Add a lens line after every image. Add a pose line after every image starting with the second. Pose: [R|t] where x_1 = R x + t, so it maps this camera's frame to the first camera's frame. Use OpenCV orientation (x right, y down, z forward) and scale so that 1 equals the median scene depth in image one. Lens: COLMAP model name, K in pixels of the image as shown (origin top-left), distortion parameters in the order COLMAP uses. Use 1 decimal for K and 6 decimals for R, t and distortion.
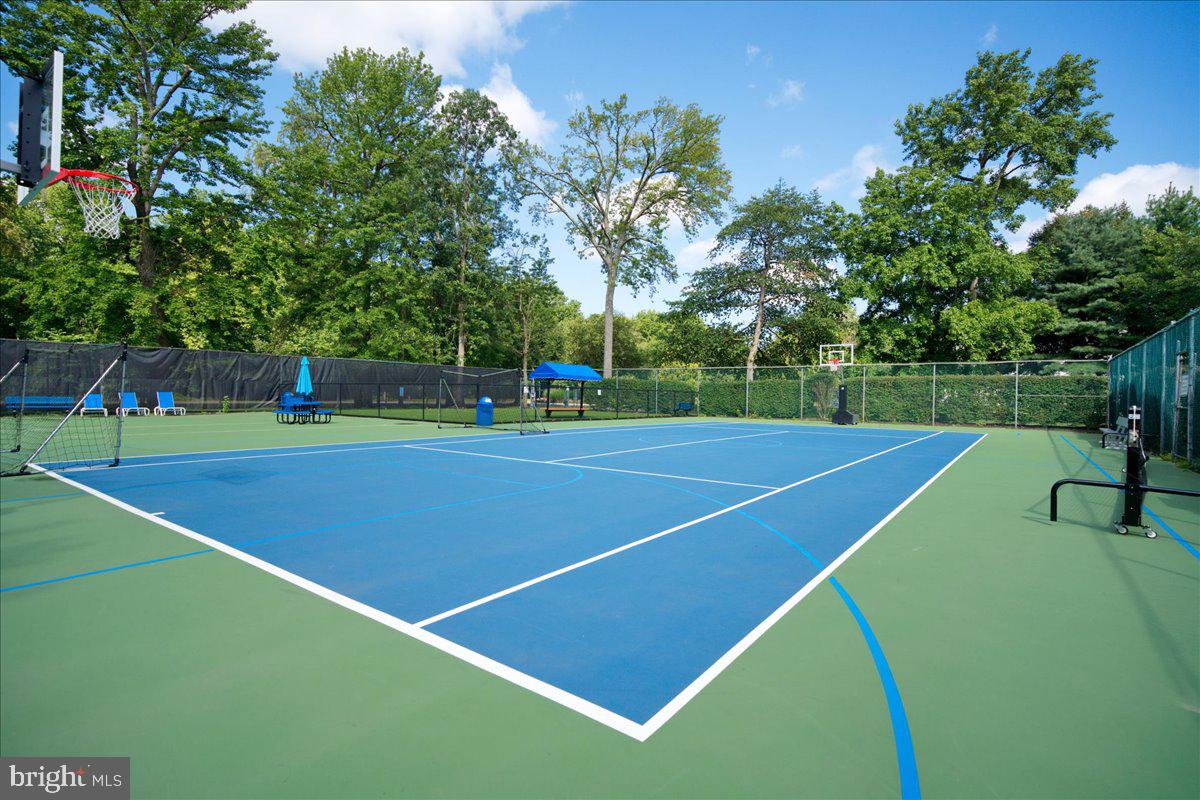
lens RADIAL K [[580.3, 0, 605.0], [0, 580.3, 399.3], [0, 0, 1]] dist [0.005484, 0.001128]
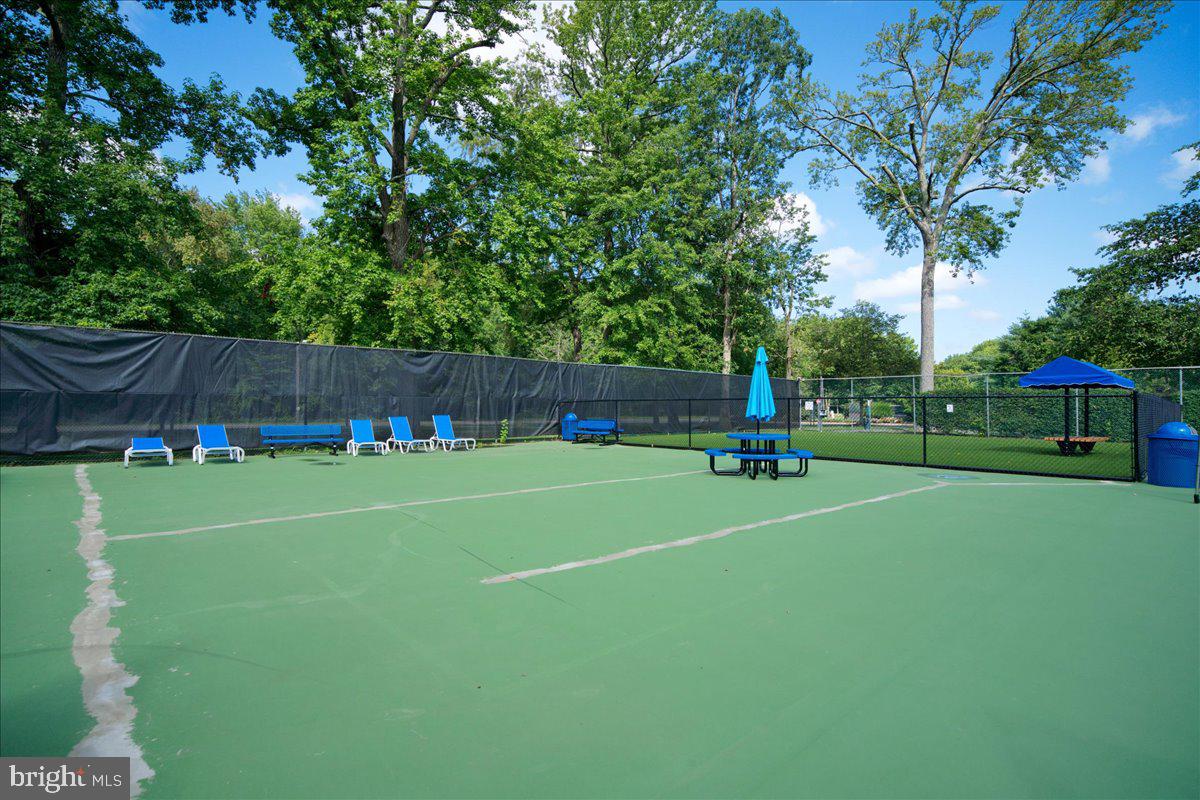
lens RADIAL K [[580.3, 0, 595.2], [0, 580.3, 401.1], [0, 0, 1]] dist [0.005484, 0.001128]
pose [[0.980380, -0.012362, -0.196728, -0.316224], [0.007610, 0.999661, -0.024891, -0.007148], [0.196969, 0.022906, 0.980142, 0.259037]]
